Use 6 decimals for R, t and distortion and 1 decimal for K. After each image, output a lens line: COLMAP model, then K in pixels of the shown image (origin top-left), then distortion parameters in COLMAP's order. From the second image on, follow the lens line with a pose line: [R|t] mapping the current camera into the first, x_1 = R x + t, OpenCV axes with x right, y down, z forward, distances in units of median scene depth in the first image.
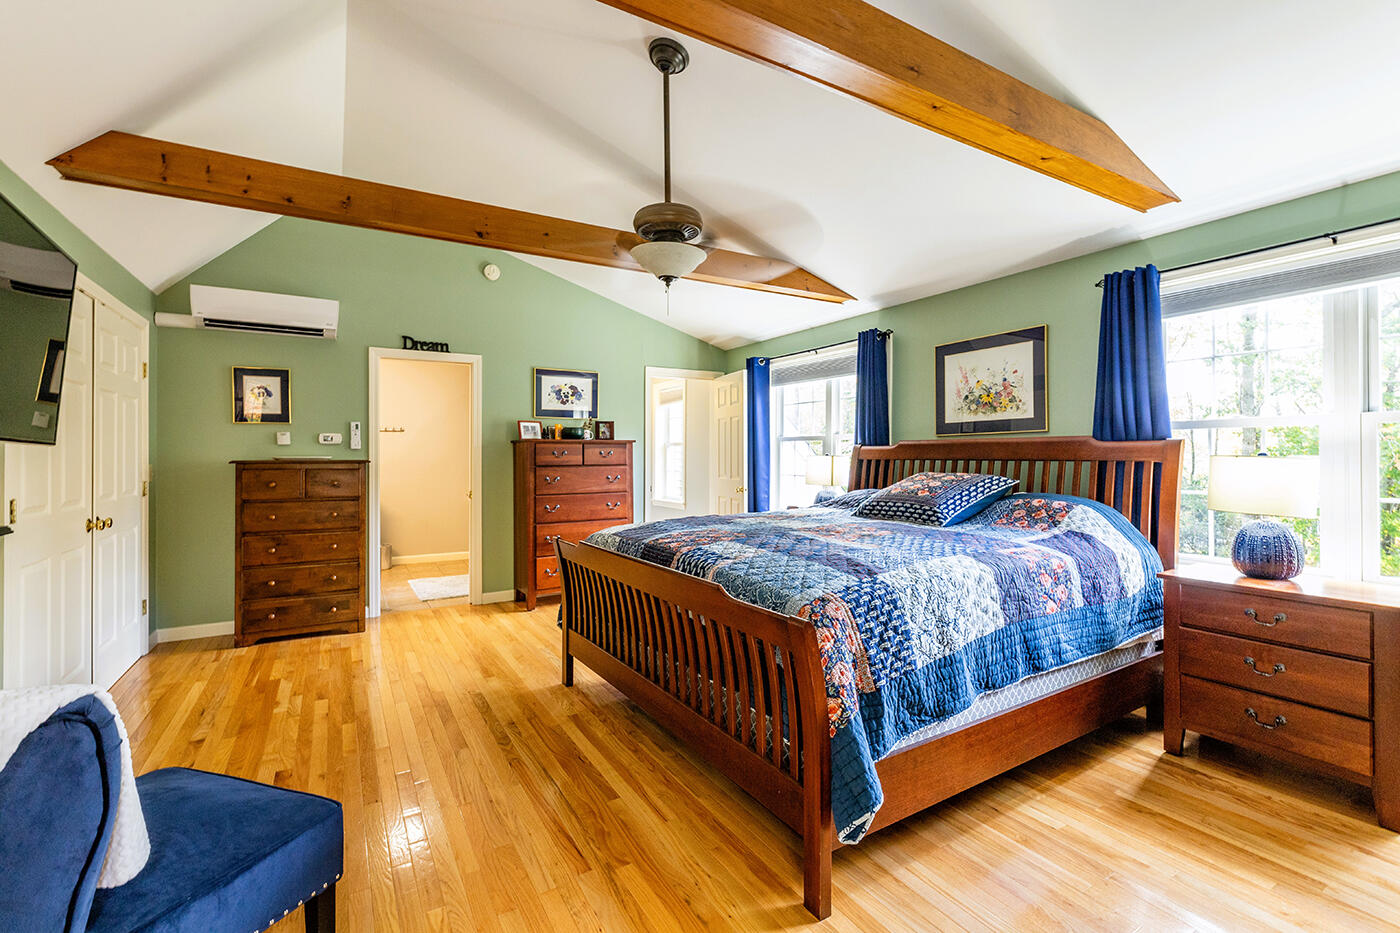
lens RADIAL K [[624.1, 0, 715.3], [0, 624.1, 451.5], [0, 0, 1]] dist [-0.013169, 0.000073]
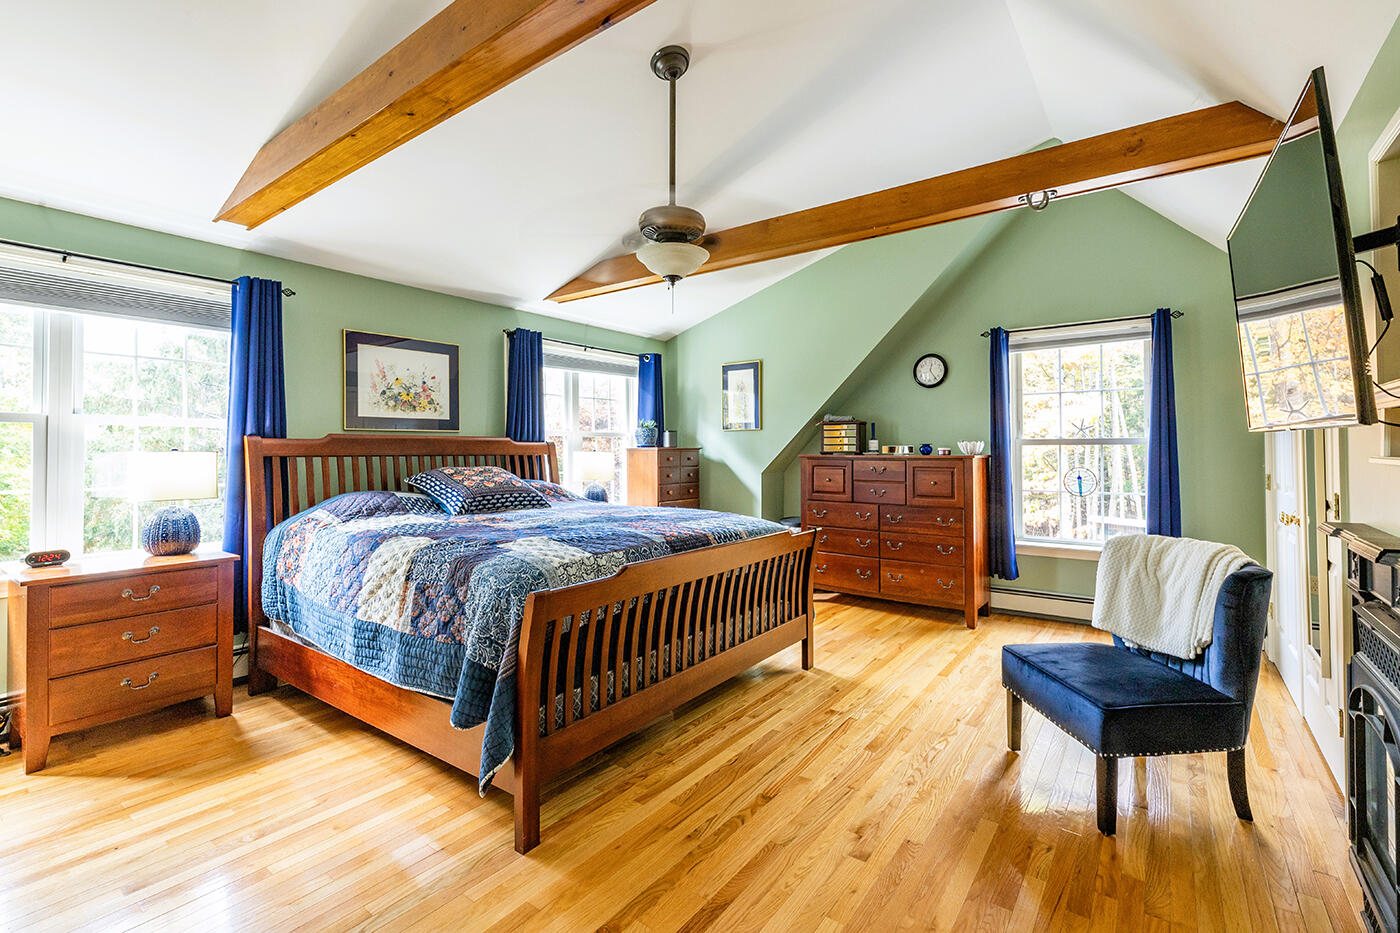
lens RADIAL K [[624.1, 0, 715.3], [0, 624.1, 451.5], [0, 0, 1]] dist [-0.013169, 0.000073]
pose [[-0.390332, 0.000220, 0.920674, -0.774695], [-0.004995, 0.999985, -0.002357, 0.006470], [-0.920661, -0.005519, -0.390325, 0.989203]]
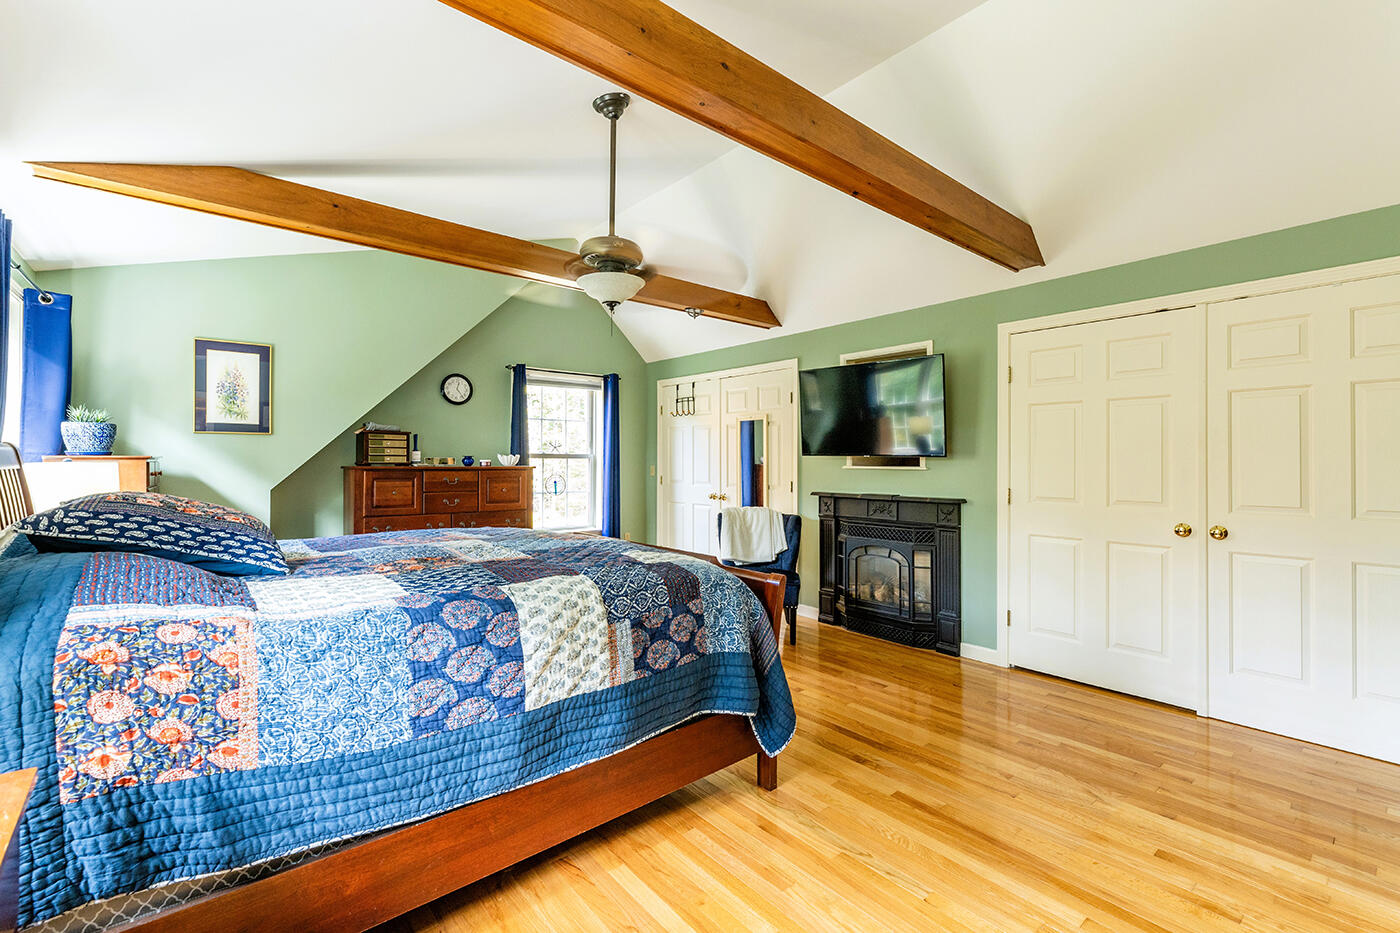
lens RADIAL K [[606.7, 0, 701.4], [0, 606.7, 460.5], [0, 0, 1]] dist [0.000528, 0.000014]
pose [[-0.987940, -0.003886, -0.154789, -0.050565], [-0.002349, 0.999946, -0.010109, 0.007812], [0.154820, -0.009624, -0.987896, 1.552348]]
